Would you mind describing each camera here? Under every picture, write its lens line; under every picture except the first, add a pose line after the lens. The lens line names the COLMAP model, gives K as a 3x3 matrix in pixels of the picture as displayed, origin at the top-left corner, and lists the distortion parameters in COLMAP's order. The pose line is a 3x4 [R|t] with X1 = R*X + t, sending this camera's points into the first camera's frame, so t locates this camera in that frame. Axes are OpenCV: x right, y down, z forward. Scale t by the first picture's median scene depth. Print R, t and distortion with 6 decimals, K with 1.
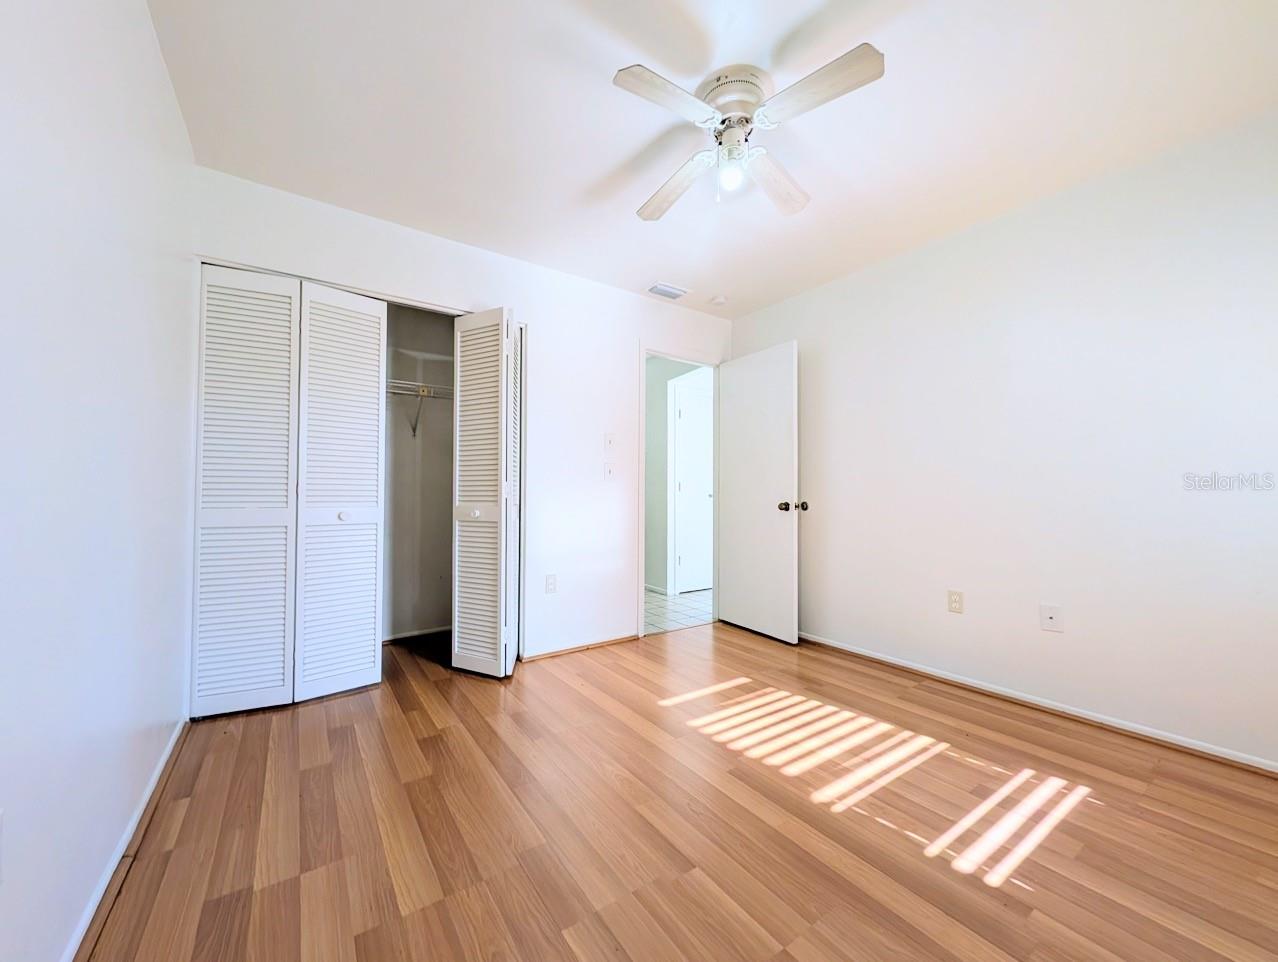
lens RADIAL K [[491.0, 0, 644.4], [0, 491.0, 482.9], [0, 0, 1]] dist [0.002047, -0.000071]
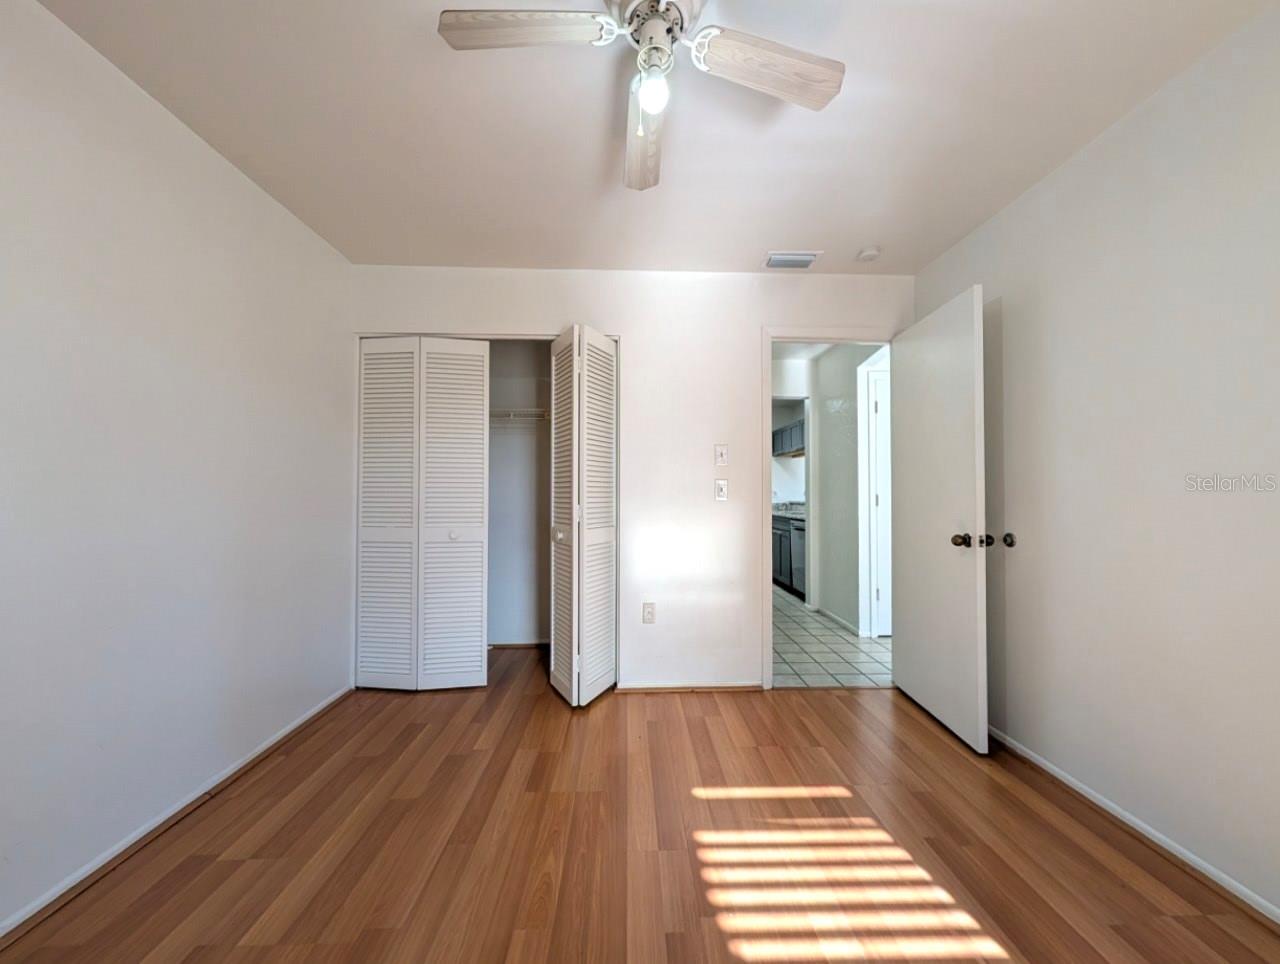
lens RADIAL K [[491.9, 0, 644.5], [0, 491.9, 483.8], [0, 0, 1]] dist [0.001640, 0.000034]
pose [[0.836455, -0.012641, -0.547890, 0.388146], [0.013206, 0.999909, -0.002910, -0.042371], [0.547876, -0.004801, 0.836546, 0.282983]]
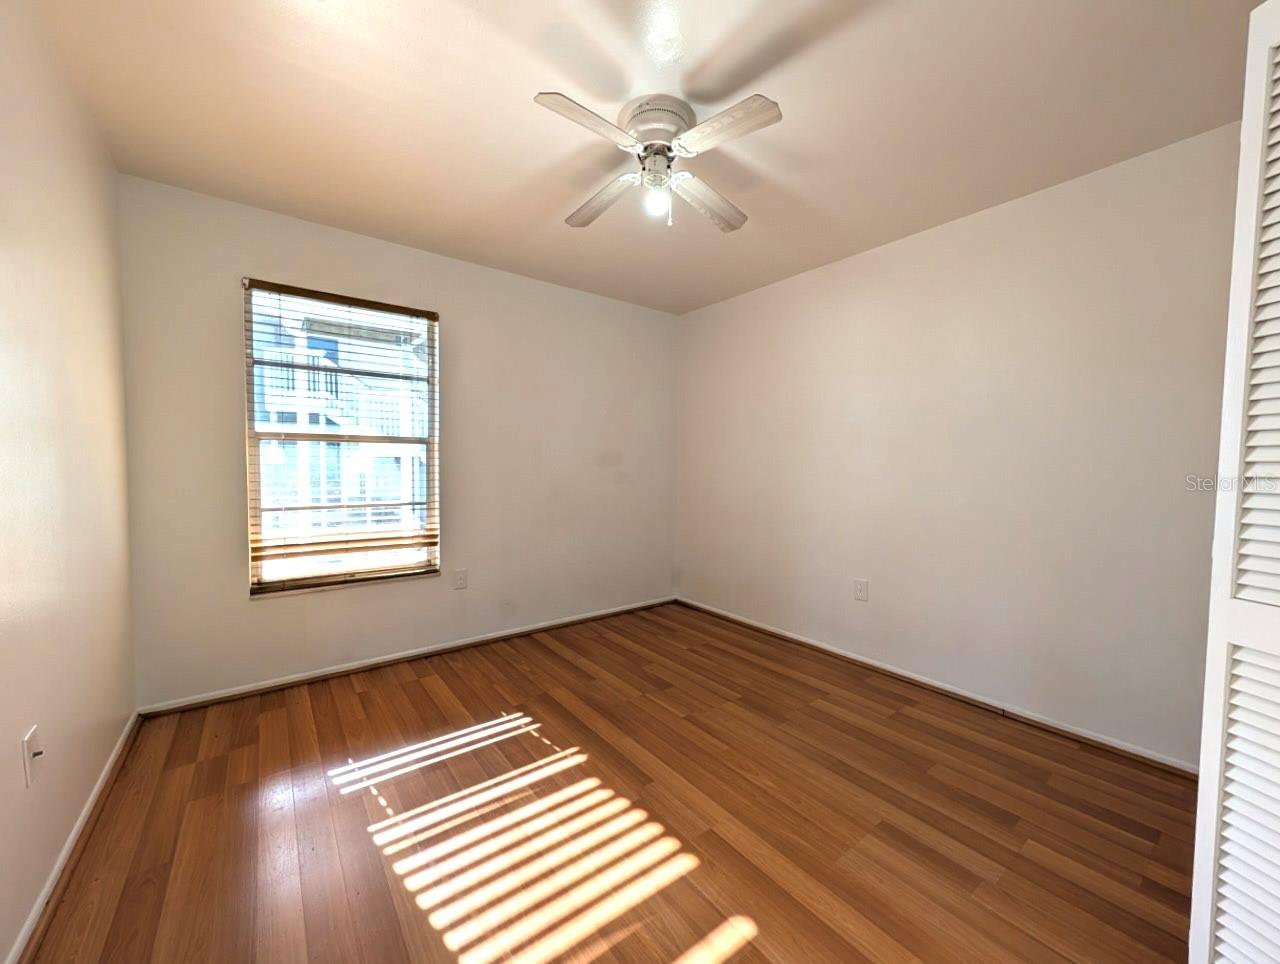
lens RADIAL K [[491.9, 0, 644.5], [0, 491.9, 483.8], [0, 0, 1]] dist [0.001640, 0.000034]
pose [[-0.999162, -0.011971, -0.039145, 0.169218], [-0.012607, 0.999792, 0.016037, -0.037115], [0.038945, 0.016517, -0.999105, 1.456372]]
